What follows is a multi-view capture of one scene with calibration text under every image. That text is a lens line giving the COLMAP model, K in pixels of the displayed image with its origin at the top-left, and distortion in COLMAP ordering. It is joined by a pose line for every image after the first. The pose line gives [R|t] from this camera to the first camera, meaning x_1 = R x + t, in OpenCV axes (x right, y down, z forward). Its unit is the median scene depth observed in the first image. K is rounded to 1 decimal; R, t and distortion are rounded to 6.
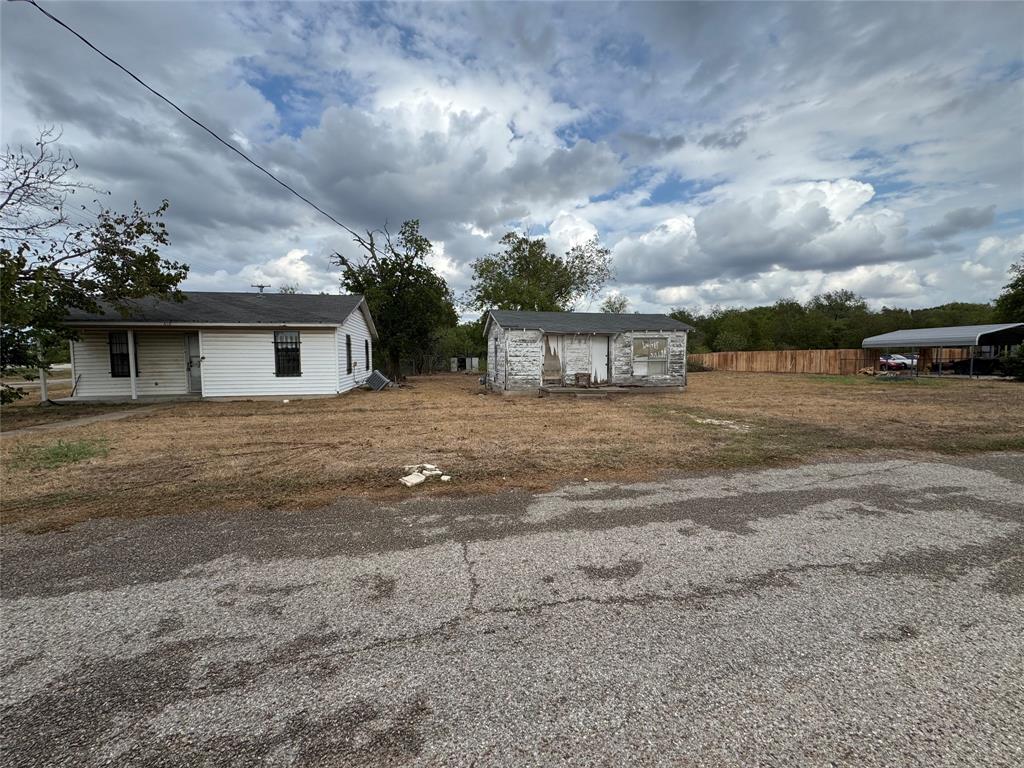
lens RADIAL K [[408.1, 0, 507.2], [0, 408.1, 368.4], [0, 0, 1]] dist [0.000961, 0.000107]
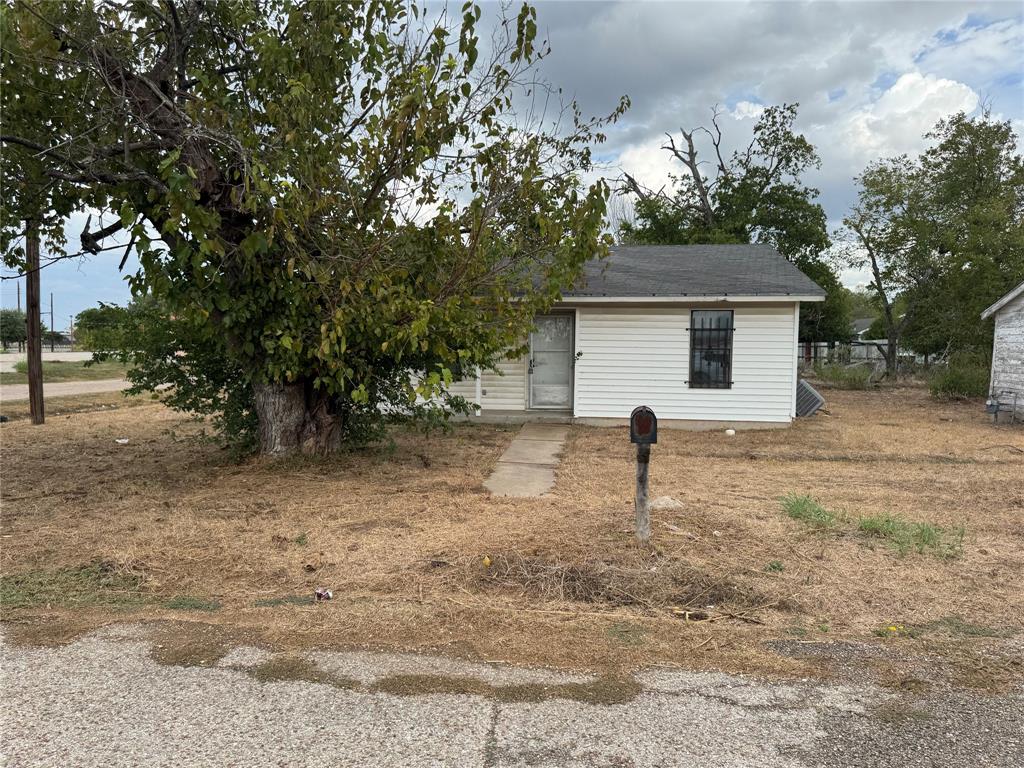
lens RADIAL K [[716.8, 0, 512.0], [0, 716.8, 384.0], [0, 0, 1]] dist [0.087406, -0.115984]
pose [[0.954035, 0.031457, -0.298040, -0.203724], [-0.026211, 0.999423, 0.021583, -0.000434], [0.298547, -0.012779, 0.954309, -0.024862]]
